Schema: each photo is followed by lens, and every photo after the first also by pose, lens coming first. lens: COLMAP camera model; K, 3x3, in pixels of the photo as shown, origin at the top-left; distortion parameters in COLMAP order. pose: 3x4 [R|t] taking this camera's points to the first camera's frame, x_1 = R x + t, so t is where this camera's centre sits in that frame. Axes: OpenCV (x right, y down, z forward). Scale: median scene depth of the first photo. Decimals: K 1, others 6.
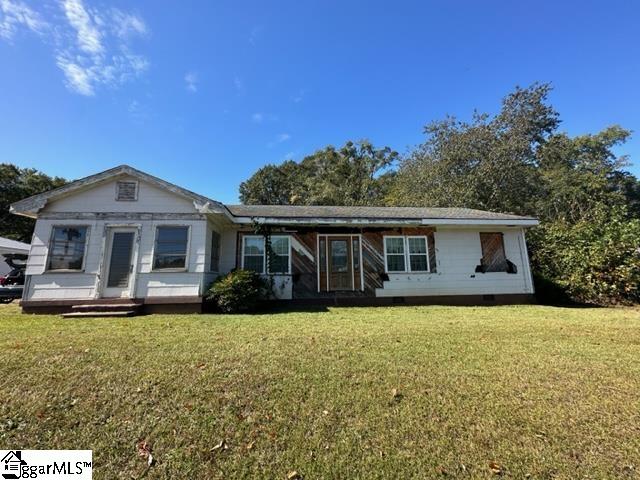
lens RADIAL K [[255.0, 0, 319.7], [0, 255.0, 240.0], [0, 0, 1]] dist [0.000850, 0.000061]
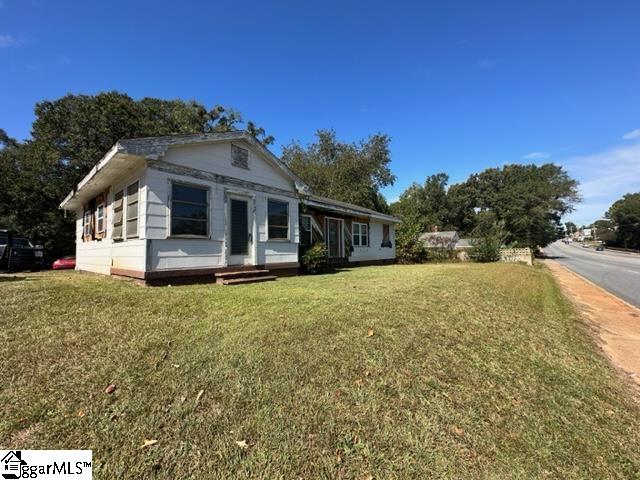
lens RADIAL K [[255.0, 0, 317.9], [0, 255.0, 238.3], [0, 0, 1]] dist [0.000850, 0.000061]
pose [[0.718688, 0.043729, 0.693956, -1.236629], [-0.113860, 0.991950, 0.055411, 0.027704], [-0.685947, -0.118837, 0.717882, 0.068320]]
